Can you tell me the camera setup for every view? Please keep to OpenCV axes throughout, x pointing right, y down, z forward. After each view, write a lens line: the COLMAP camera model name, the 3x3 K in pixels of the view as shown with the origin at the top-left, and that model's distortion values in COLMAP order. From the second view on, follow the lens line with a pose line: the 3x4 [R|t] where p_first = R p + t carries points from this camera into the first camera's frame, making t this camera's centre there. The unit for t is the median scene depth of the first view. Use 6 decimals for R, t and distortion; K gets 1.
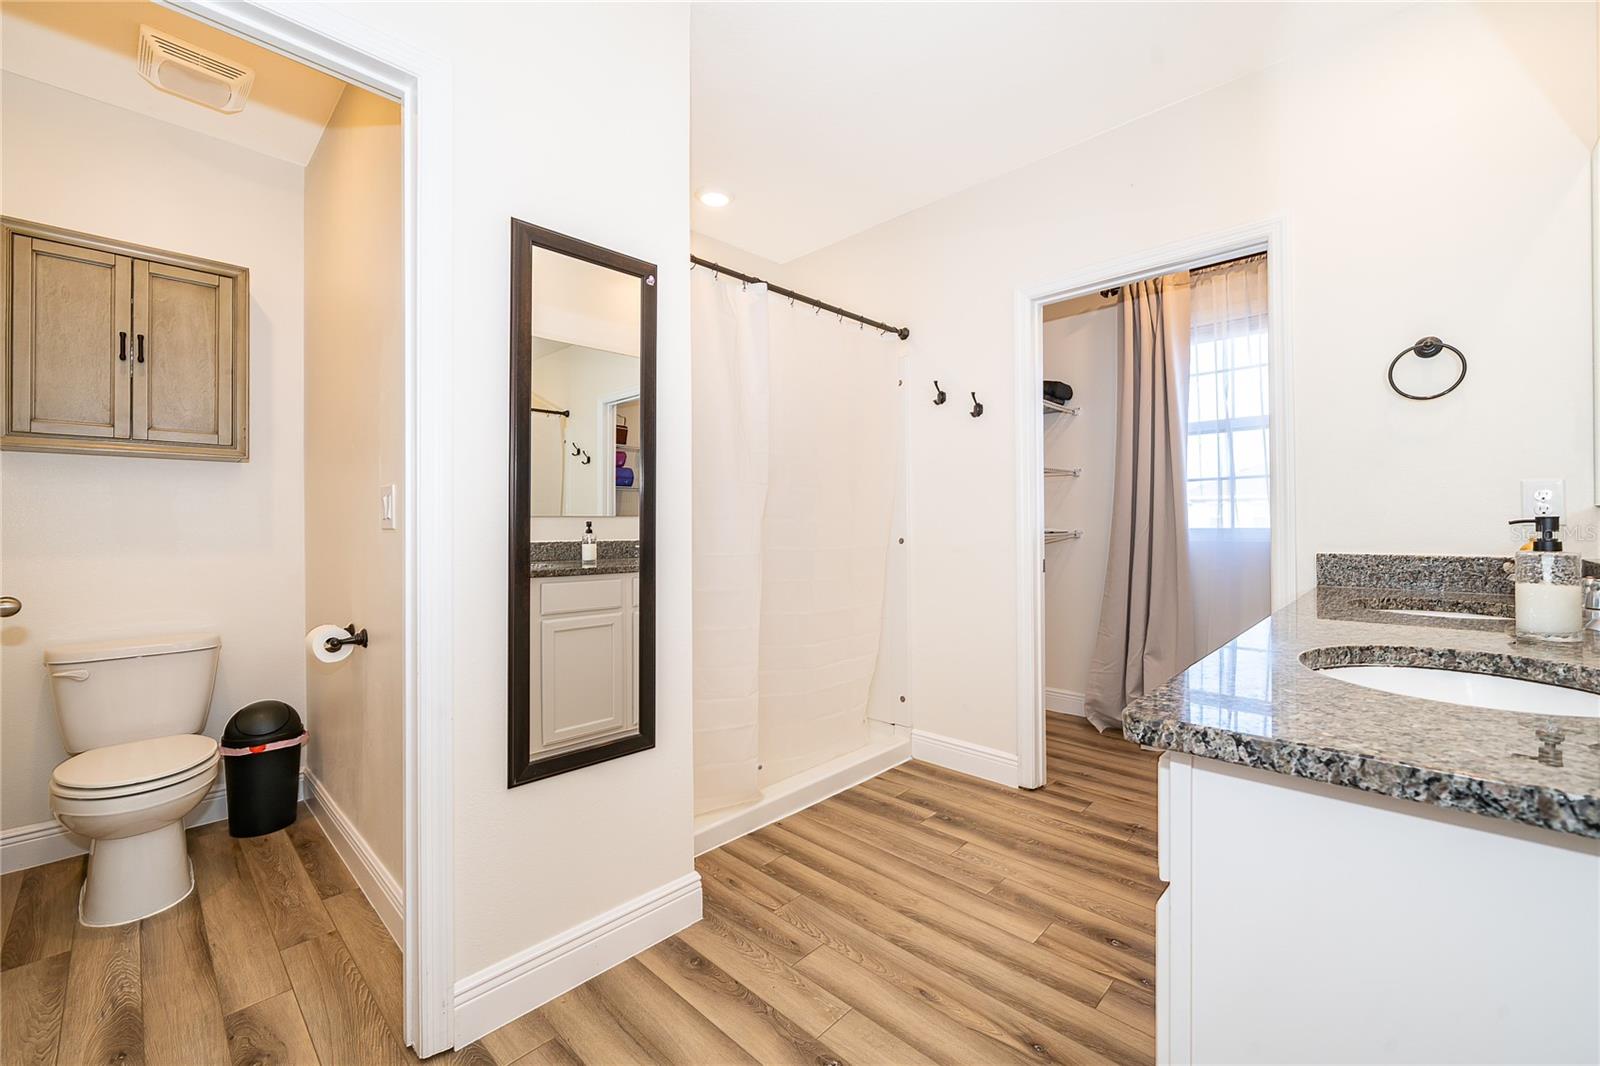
lens RADIAL K [[646.7, 0, 794.8], [0, 646.7, 528.1], [0, 0, 1]] dist [-0.002479, -0.000145]
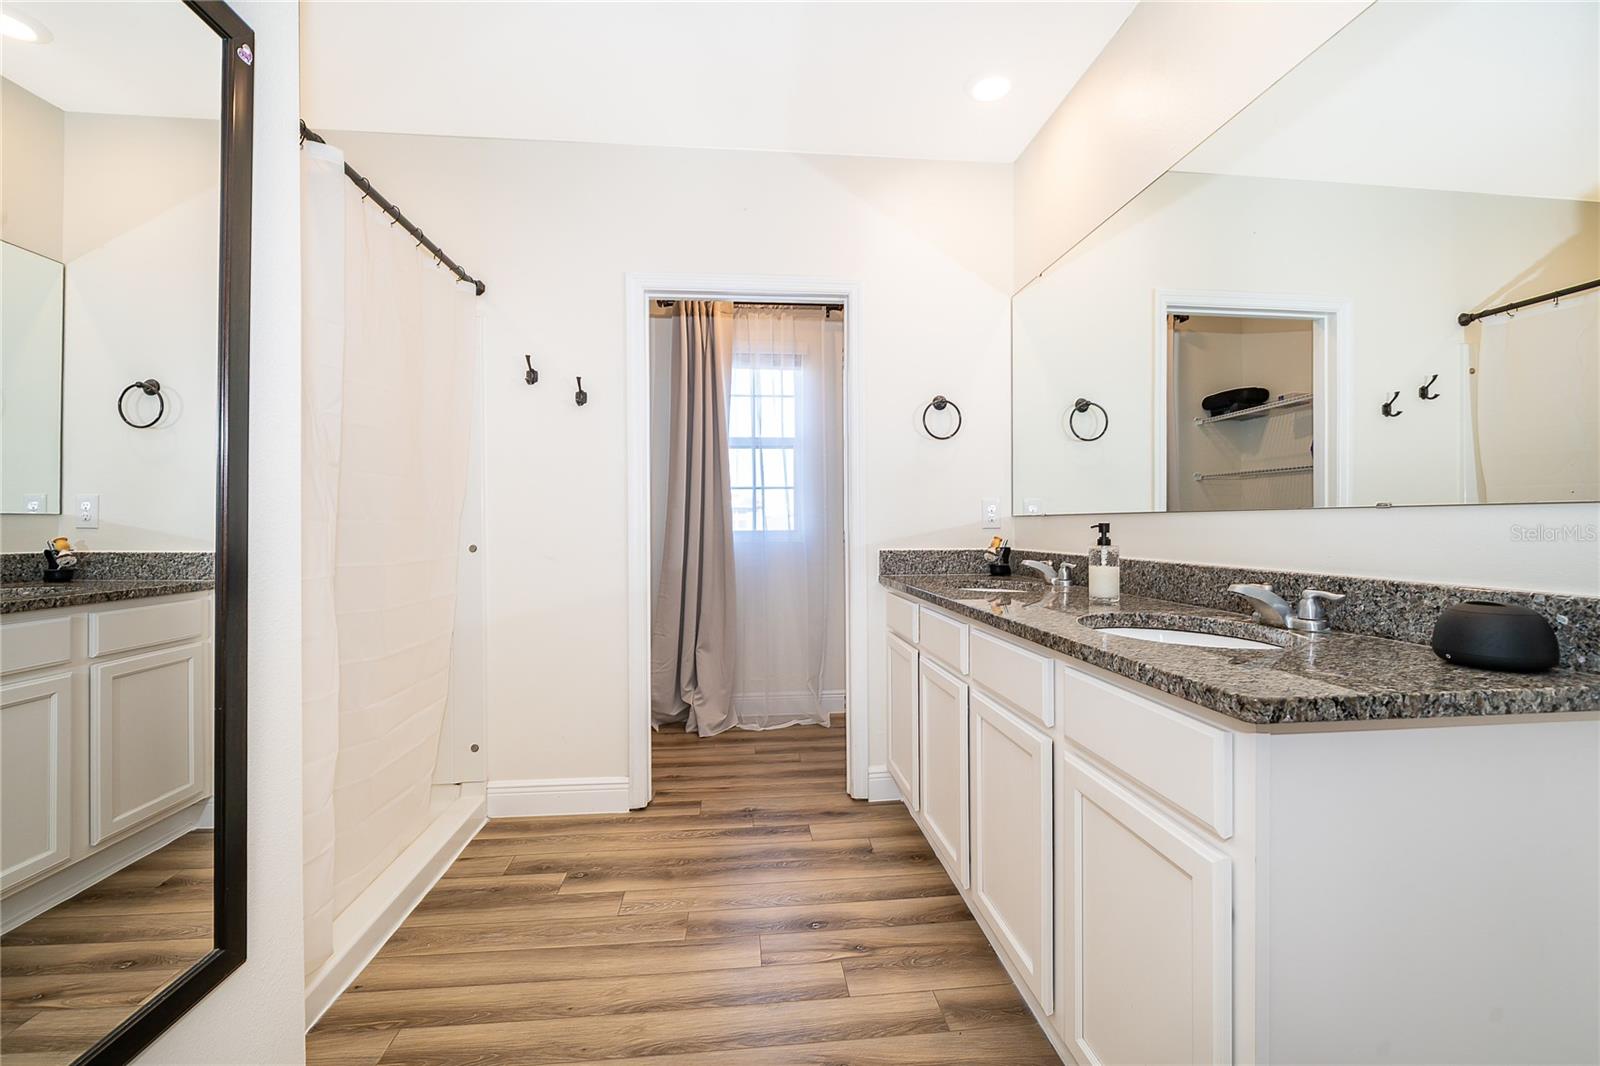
lens RADIAL K [[646.7, 0, 796.5], [0, 646.7, 528.2], [0, 0, 1]] dist [-0.002479, -0.000145]
pose [[0.650058, 0.000266, 0.759885, -0.238411], [0.002877, 0.999992, -0.002811, -0.001624], [-0.759879, 0.004013, 0.650052, 0.248767]]
